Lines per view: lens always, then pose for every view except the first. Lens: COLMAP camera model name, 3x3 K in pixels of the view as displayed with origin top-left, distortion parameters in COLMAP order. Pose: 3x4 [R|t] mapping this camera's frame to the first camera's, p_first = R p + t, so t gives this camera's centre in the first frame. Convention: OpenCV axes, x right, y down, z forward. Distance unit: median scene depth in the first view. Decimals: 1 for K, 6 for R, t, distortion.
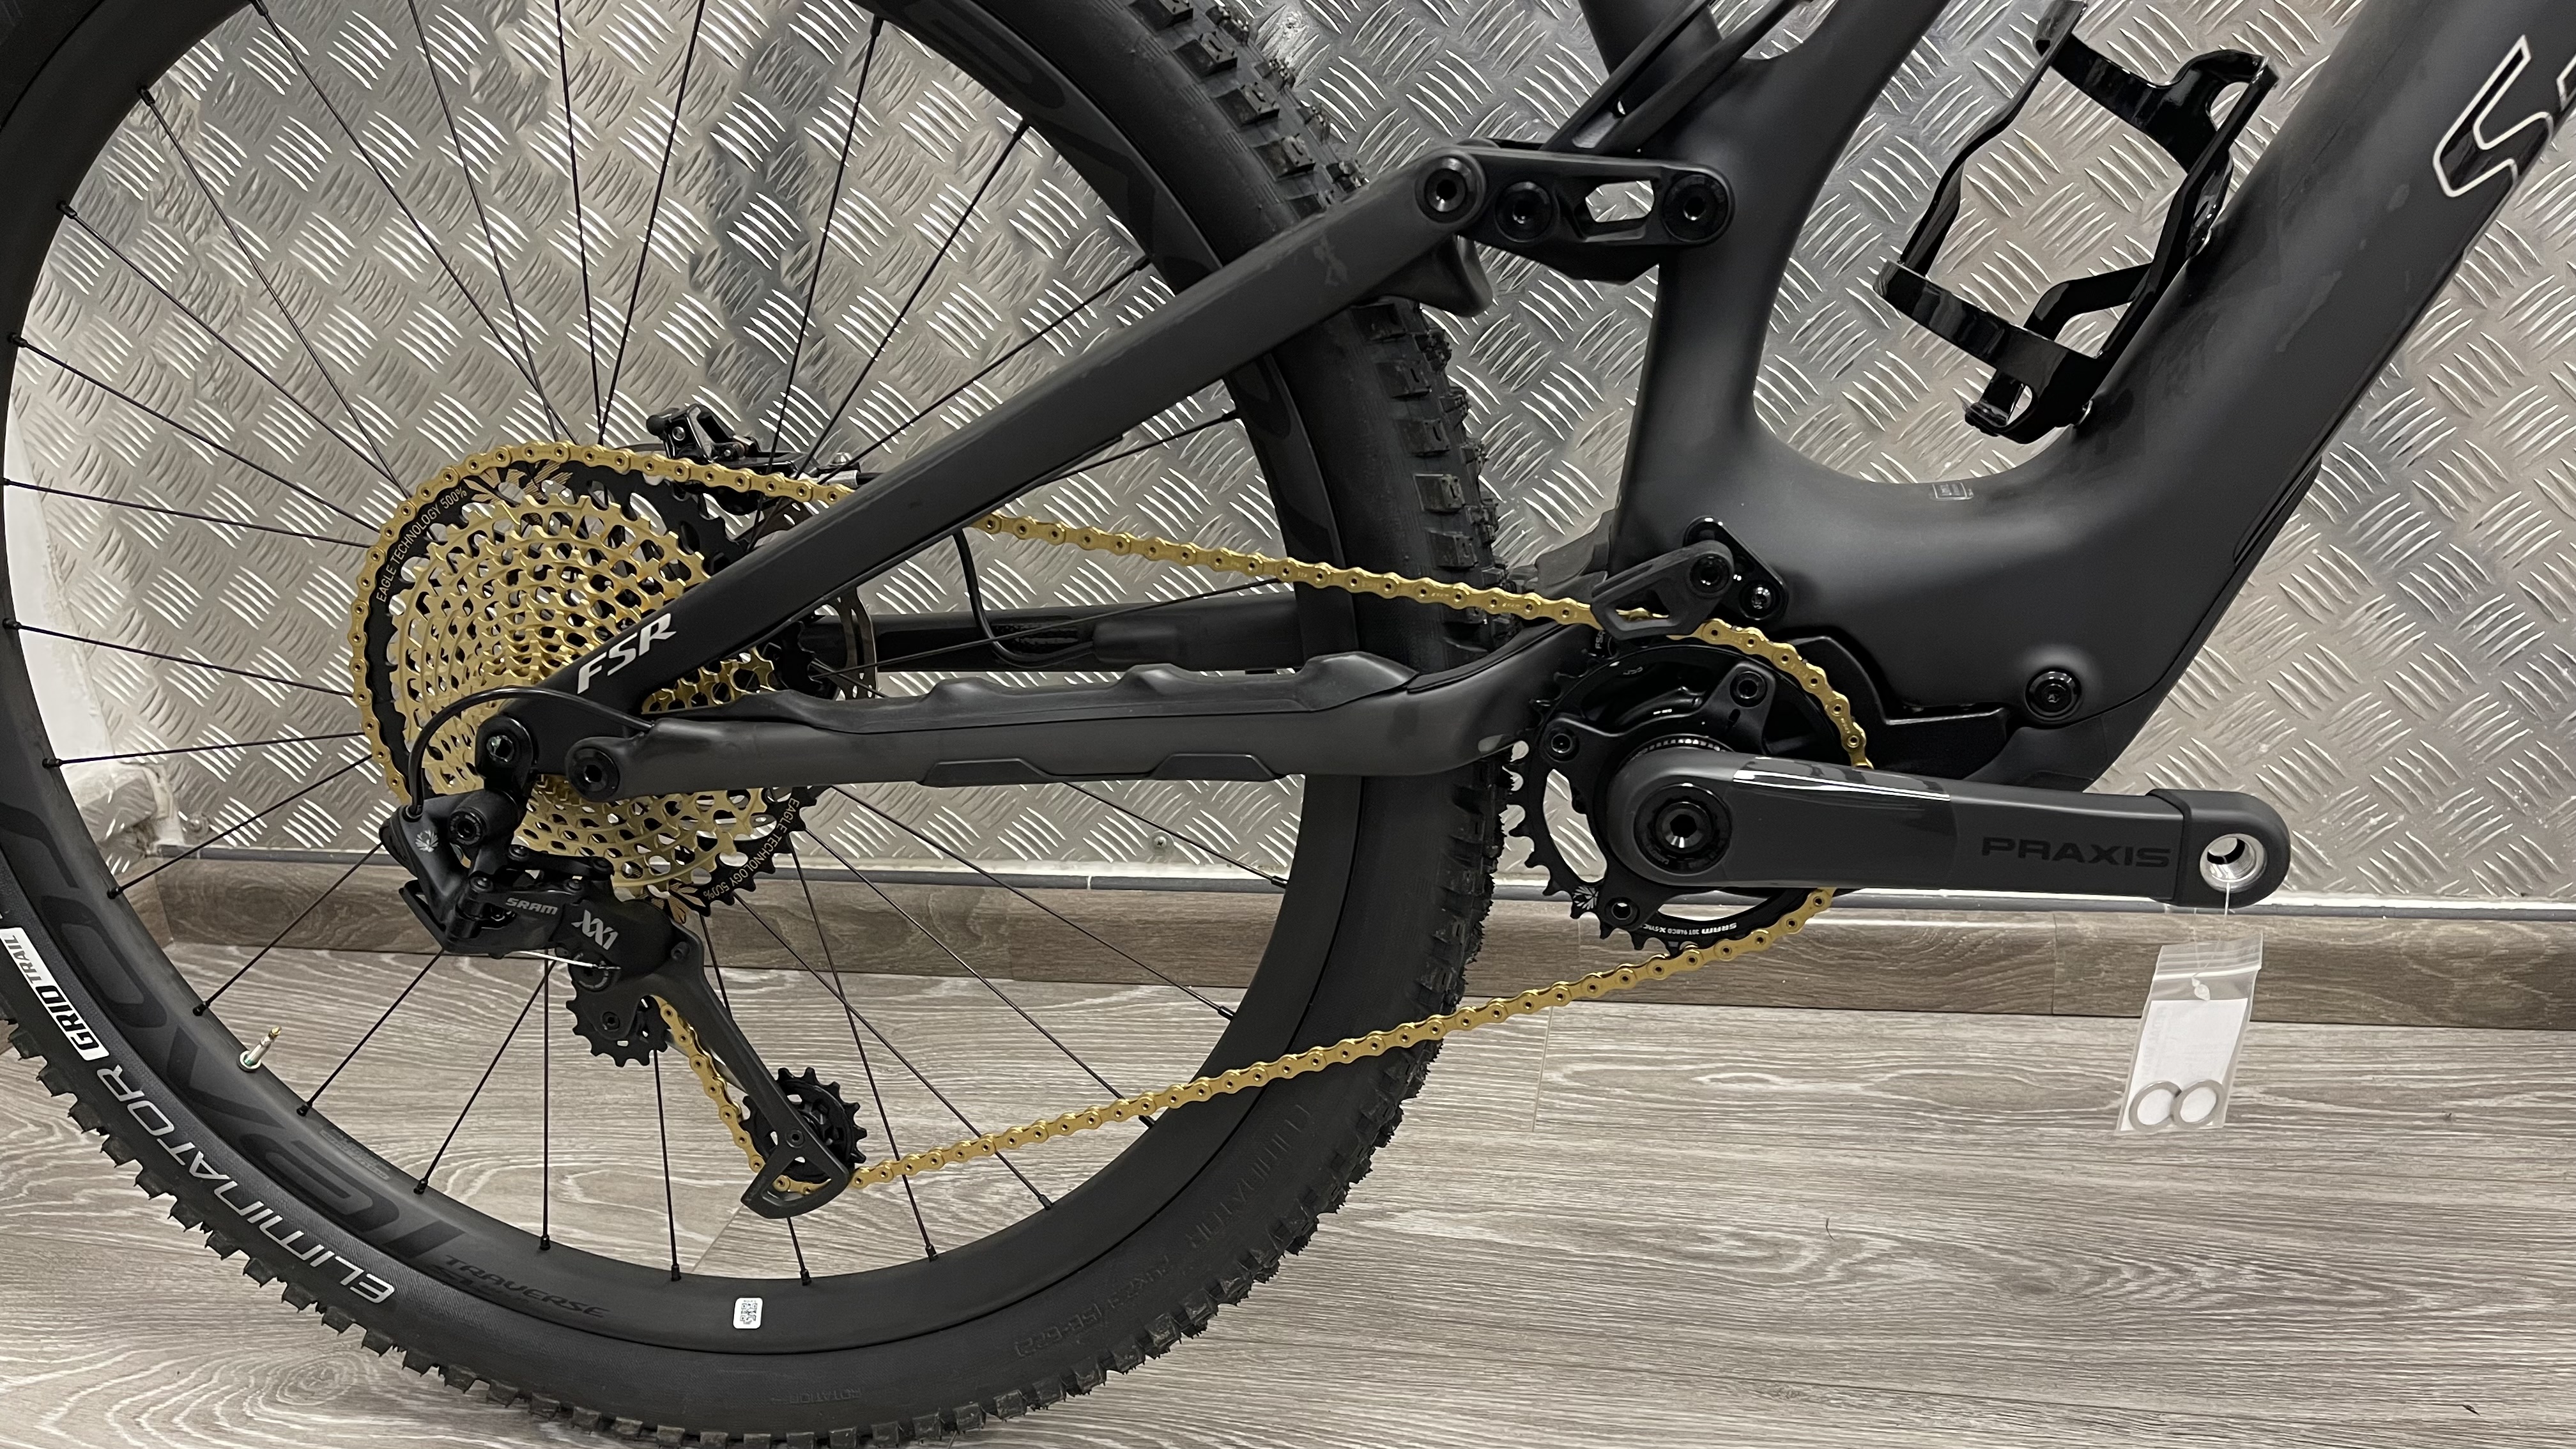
lens RADIAL K [[2065.4, 0, 1281.8], [0, 2065.4, 730.7], [0, 0, 1]] dist [0.066116, -0.044582]
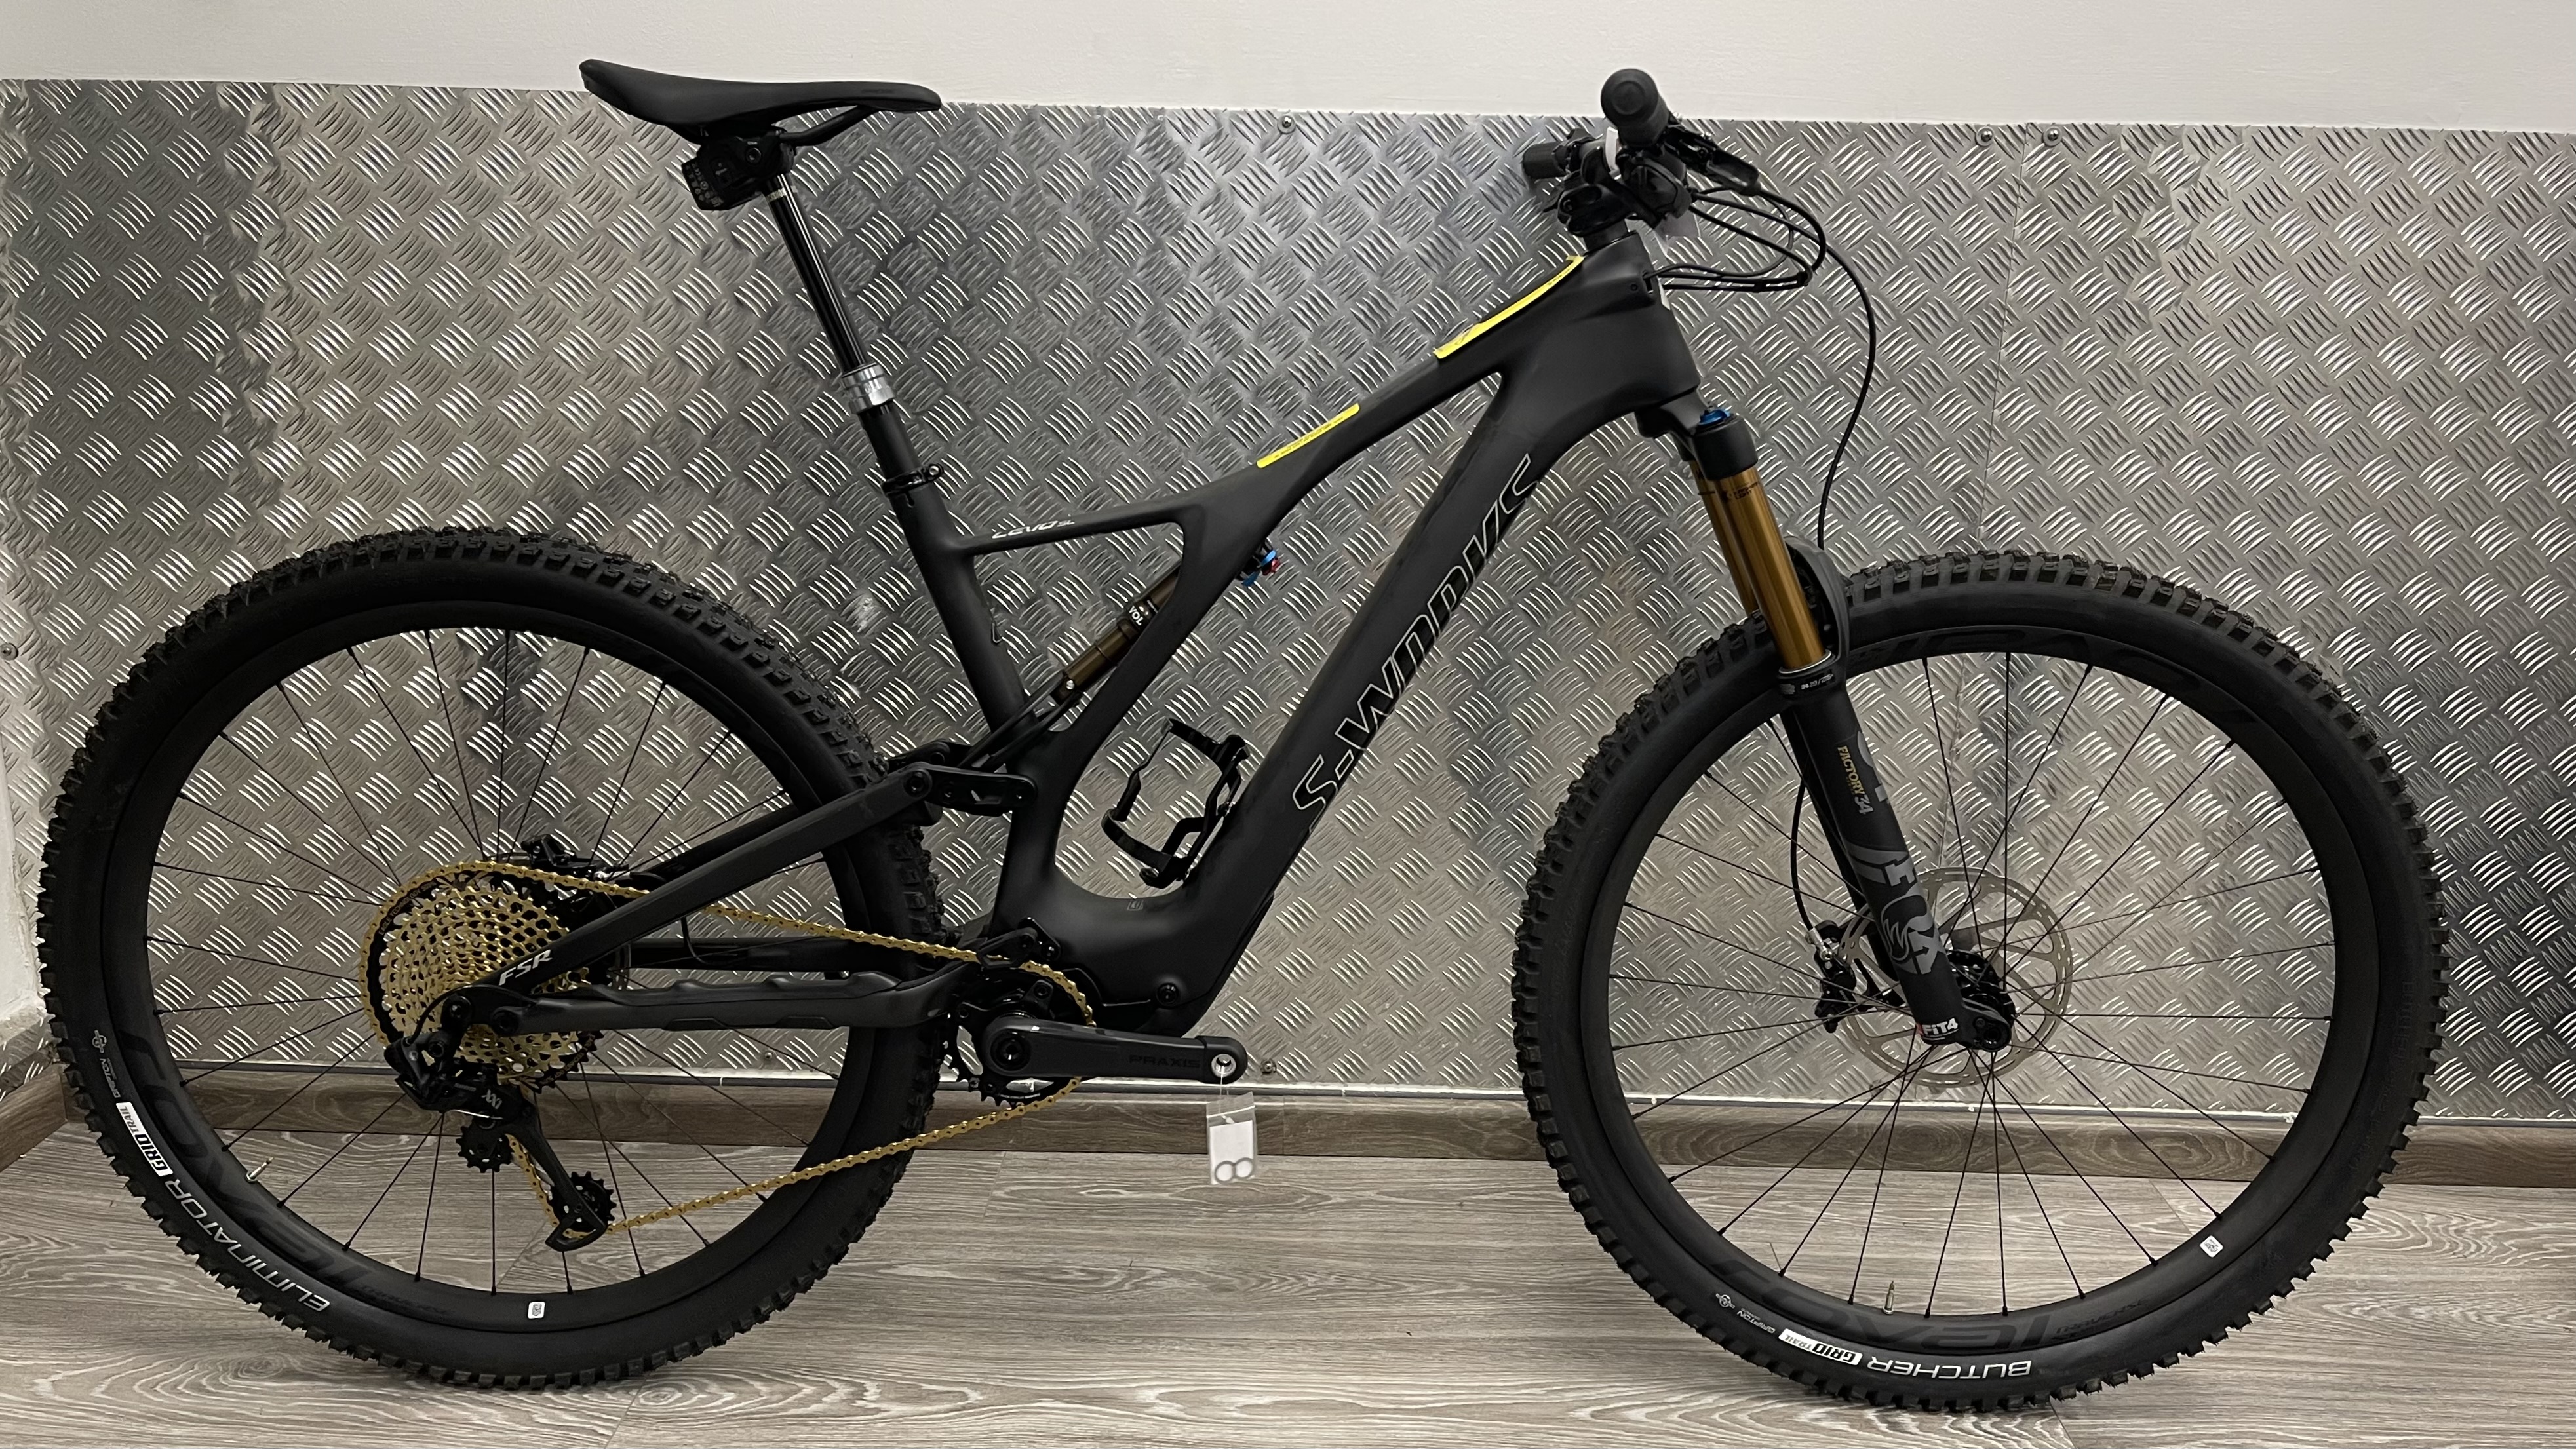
lens RADIAL K [[2065.2, 0, 1292.0], [0, 2065.2, 723.9], [0, 0, 1]] dist [0.066116, -0.044582]
pose [[0.980427, 0.037147, 0.193347, 0.029811], [-0.016881, 0.994284, -0.105427, -0.062942], [-0.196158, 0.100099, 0.975450, -1.094766]]
